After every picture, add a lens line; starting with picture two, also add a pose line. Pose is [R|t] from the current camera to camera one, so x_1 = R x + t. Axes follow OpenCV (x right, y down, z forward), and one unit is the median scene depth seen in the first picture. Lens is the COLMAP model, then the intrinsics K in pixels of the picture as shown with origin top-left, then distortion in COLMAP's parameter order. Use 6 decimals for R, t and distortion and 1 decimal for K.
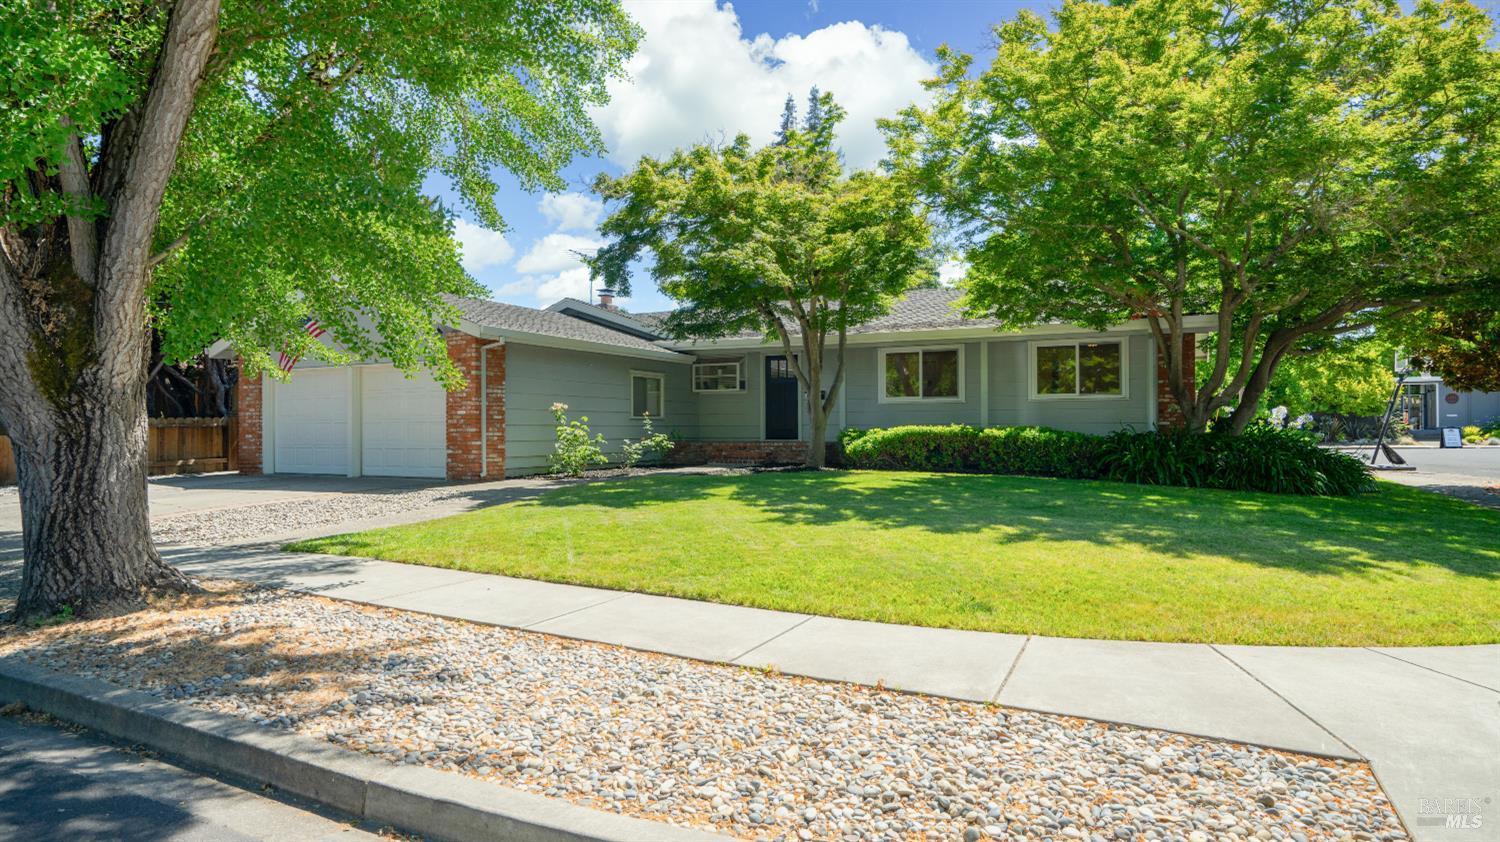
lens RADIAL K [[863.1, 0, 743.5], [0, 863.1, 419.9], [0, 0, 1]] dist [-0.006431, -0.000873]
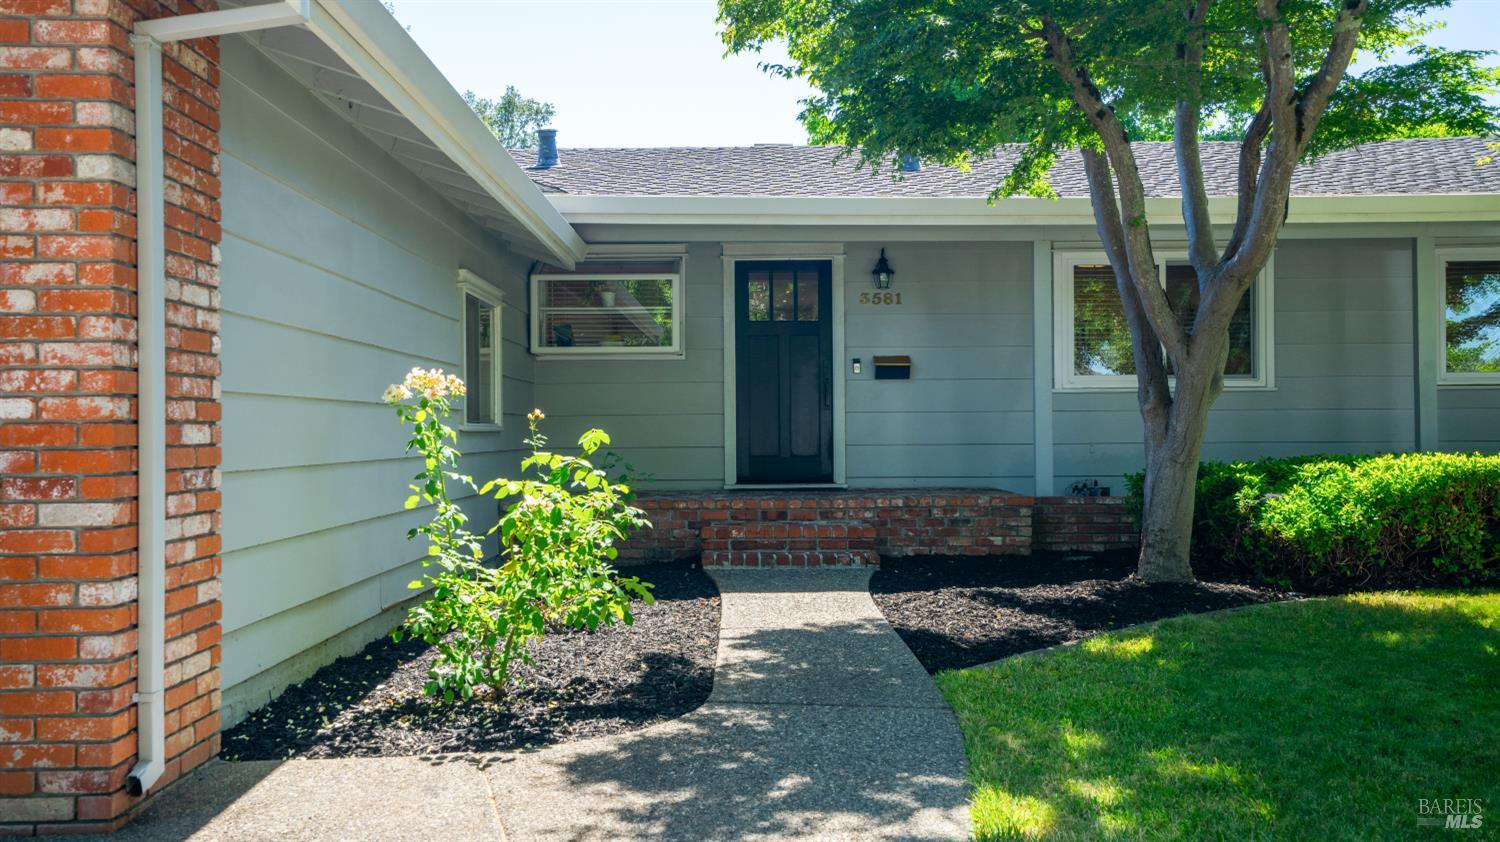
lens RADIAL K [[1294.4, 0, 750.3], [0, 1294.4, 421.2], [0, 0, 1]] dist [0.005072, 0.001865]
pose [[0.887072, 0.000068, 0.461632, -0.305527], [0.000950, 0.999998, -0.001973, -0.005468], [-0.461631, 0.002188, 0.887069, 0.695850]]
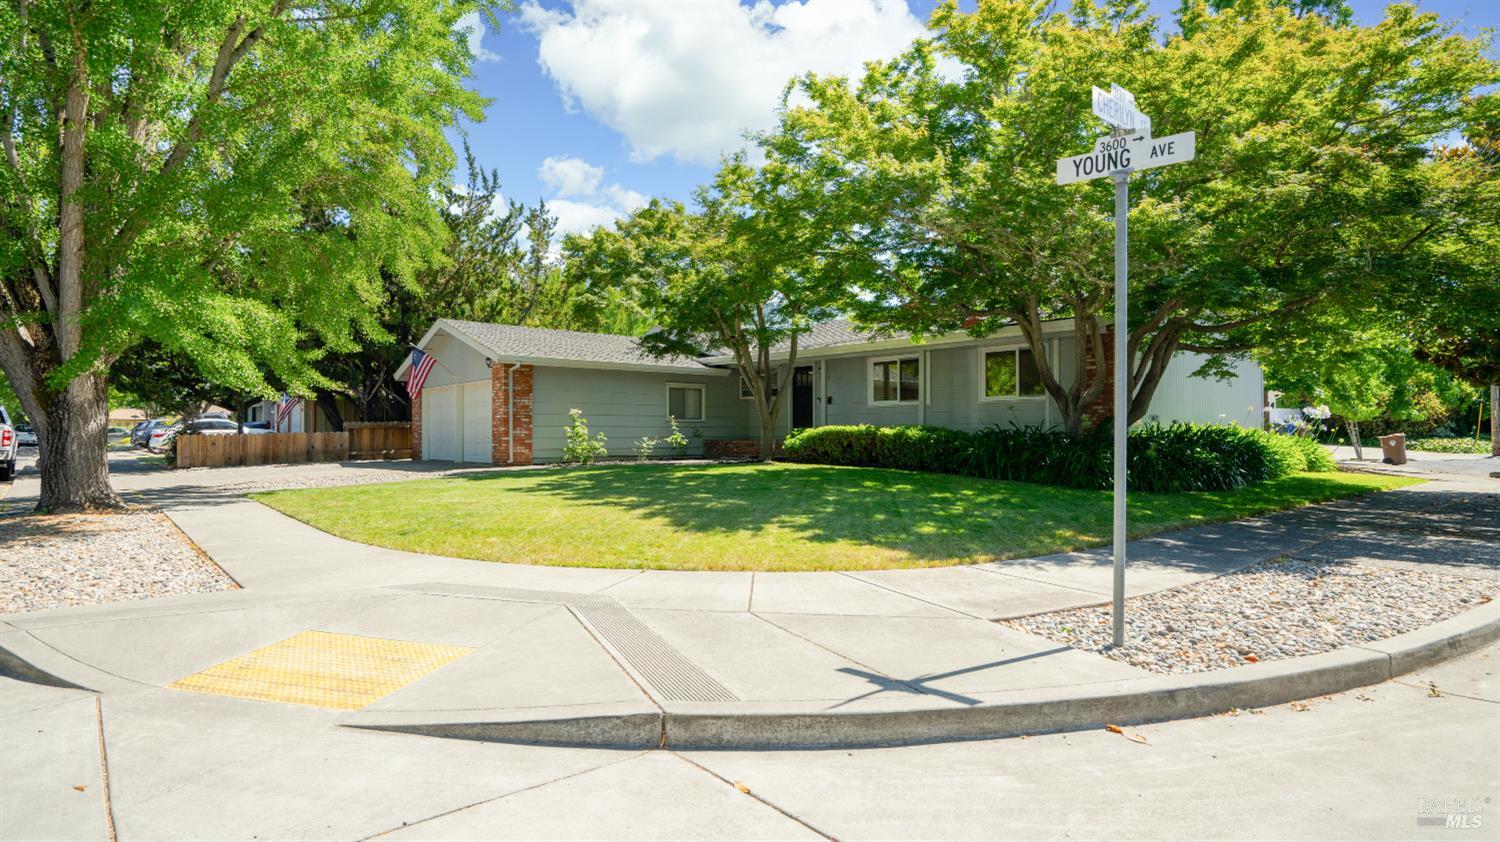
lens RADIAL K [[816.4, 0, 754.4], [0, 816.4, 425.4], [0, 0, 1]] dist [-0.004060, -0.000375]
pose [[0.923276, -0.002115, -0.384131, 0.546799], [0.002101, 0.999998, -0.000458, 0.006971], [0.384132, -0.000384, 0.923278, -0.057581]]
